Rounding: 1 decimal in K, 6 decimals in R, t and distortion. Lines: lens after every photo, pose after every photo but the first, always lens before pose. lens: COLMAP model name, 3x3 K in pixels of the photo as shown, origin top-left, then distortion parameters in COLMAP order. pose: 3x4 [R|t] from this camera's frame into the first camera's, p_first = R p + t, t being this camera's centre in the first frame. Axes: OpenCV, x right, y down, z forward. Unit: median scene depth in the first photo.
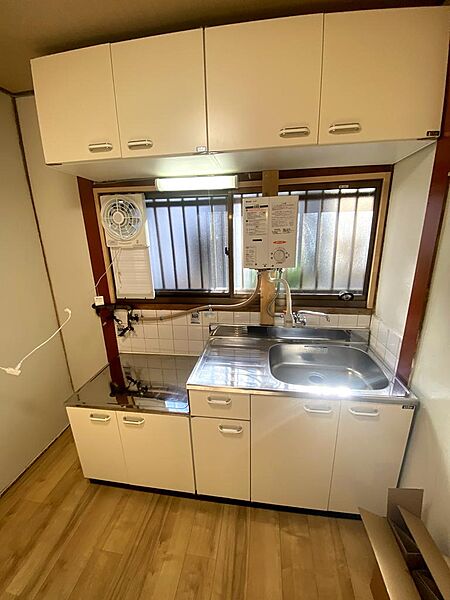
lens RADIAL K [[243.3, 0, 225.4], [0, 243.3, 297.6], [0, 0, 1]] dist [0.027694, -0.021518]
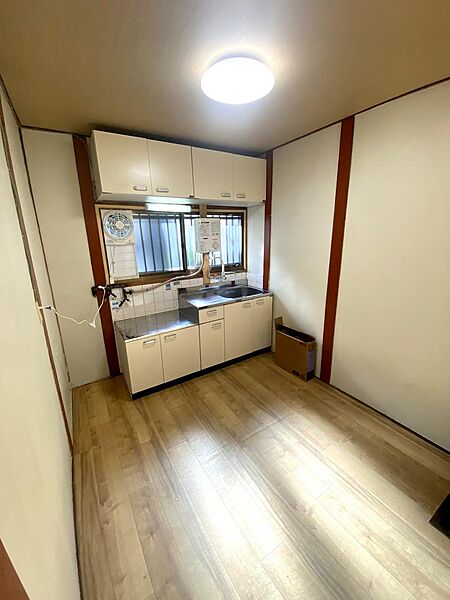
lens RADIAL K [[243.3, 0, 225.4], [0, 243.3, 297.6], [0, 0, 1]] dist [0.027694, -0.021518]
pose [[0.759934, -0.157391, 0.630658, -0.982078], [0.174583, 0.984013, 0.035206, 0.186841], [-0.626116, 0.083348, 0.775262, -0.576592]]
